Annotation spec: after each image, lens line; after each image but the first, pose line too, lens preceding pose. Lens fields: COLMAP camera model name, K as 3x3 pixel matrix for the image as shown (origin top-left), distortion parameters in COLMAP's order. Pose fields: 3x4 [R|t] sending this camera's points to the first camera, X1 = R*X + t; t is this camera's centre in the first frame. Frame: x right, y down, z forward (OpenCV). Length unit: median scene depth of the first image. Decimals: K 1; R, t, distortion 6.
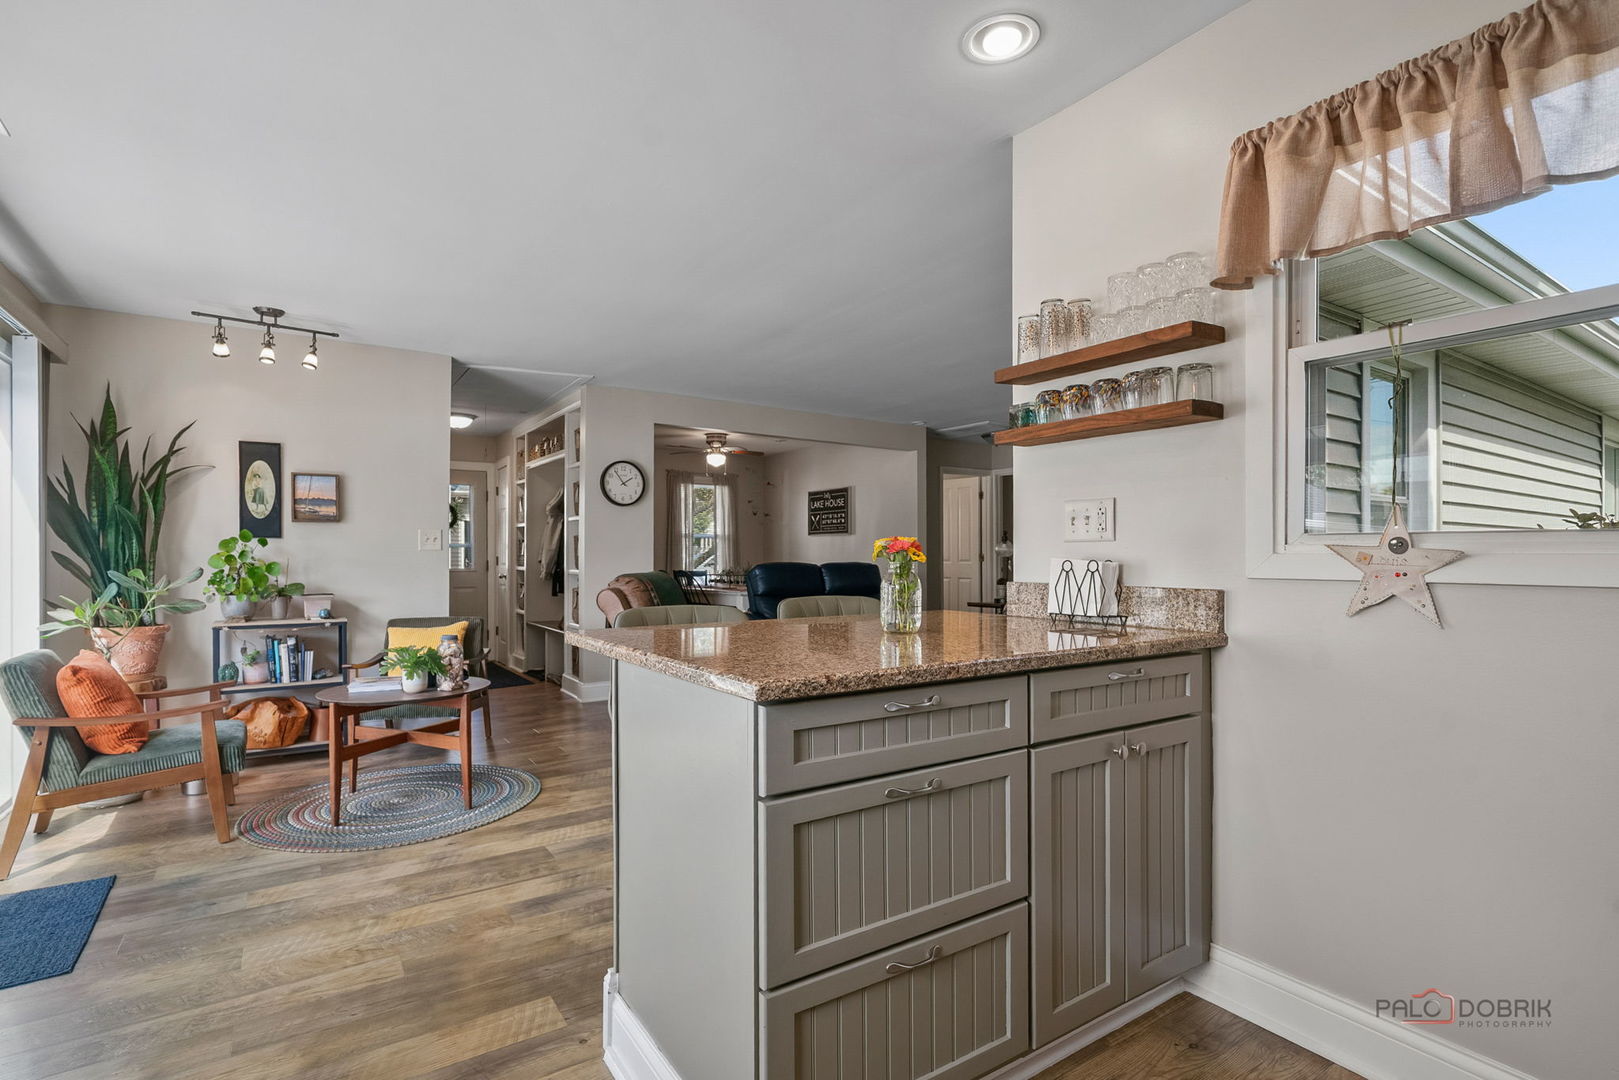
lens RADIAL K [[773.6, 0, 798.7], [0, 773.6, 550.9], [0, 0, 1]] dist [-0.003965, 0.003462]
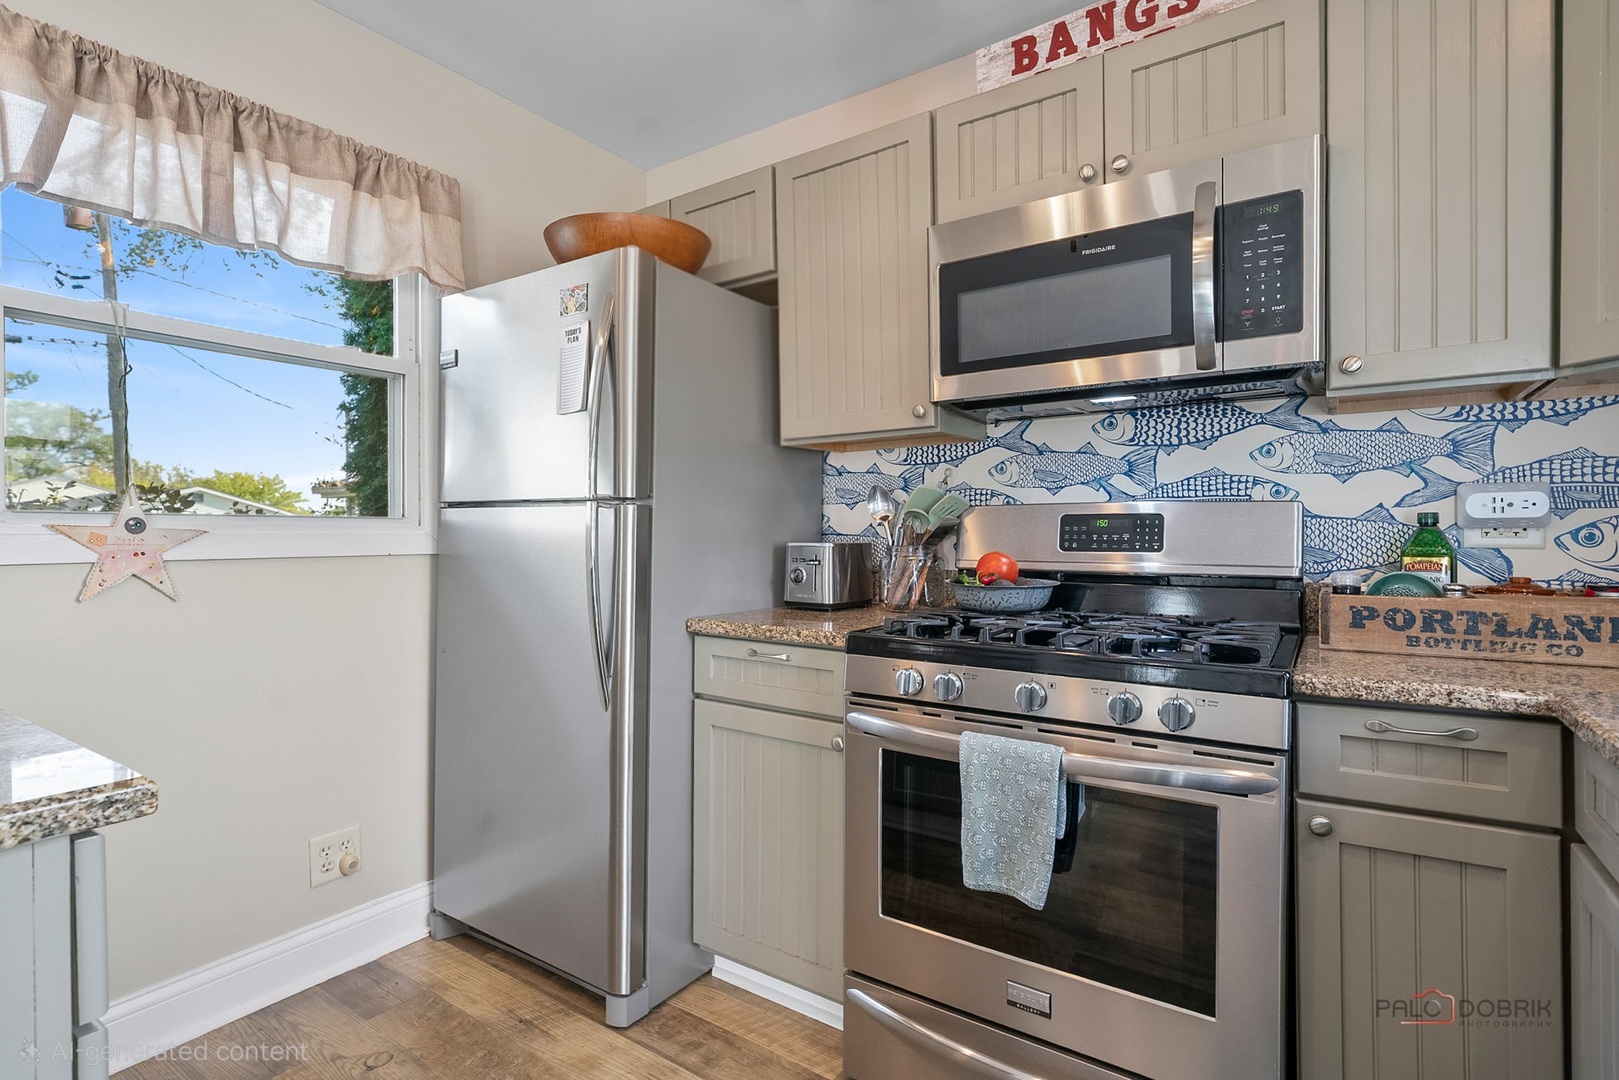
lens RADIAL K [[797.2, 0, 818.3], [0, 797.2, 540.9], [0, 0, 1]] dist [0.001406, 0.005225]
pose [[-0.372362, -0.006842, 0.928063, -0.202984], [-0.000112, 0.999973, 0.007327, 0.002028], [-0.928088, 0.002624, -0.372352, 0.207016]]
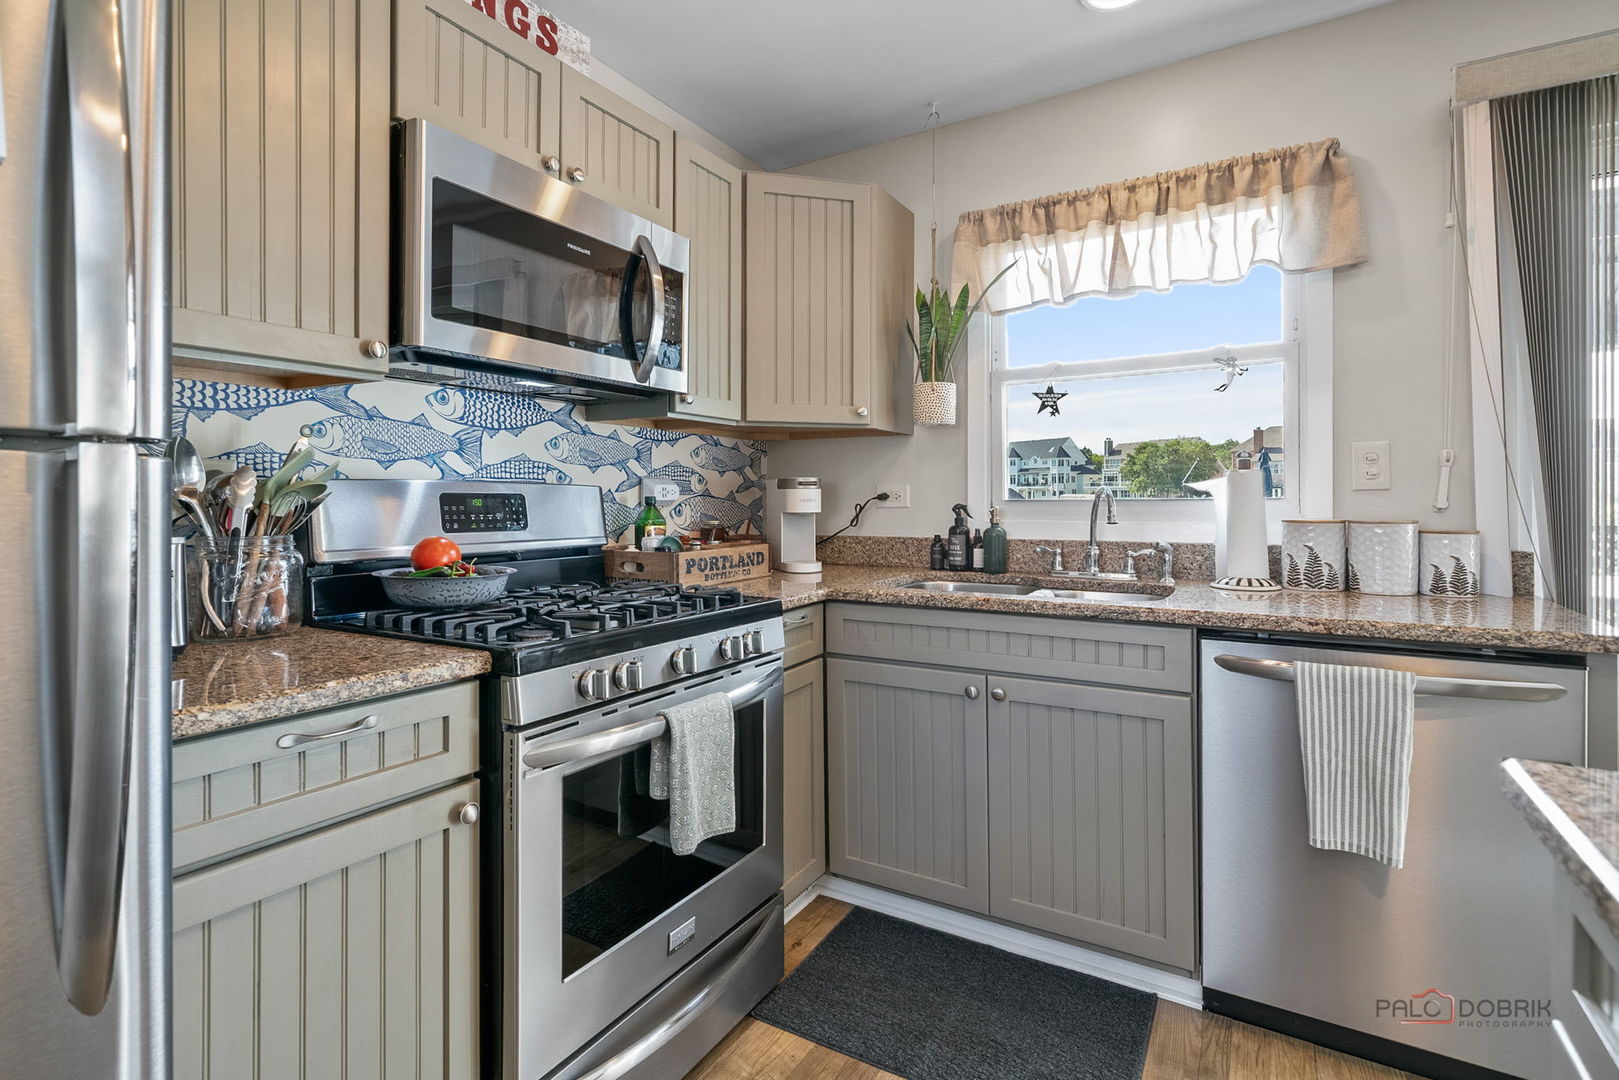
lens RADIAL K [[773.6, 0, 819.9], [0, 773.6, 508.9], [0, 0, 1]] dist [-0.003965, 0.003462]
pose [[-0.901350, 0.008114, -0.433015, 0.168632], [0.004390, 0.999944, 0.009601, -0.004542], [0.433069, 0.006753, -0.901336, 0.354993]]
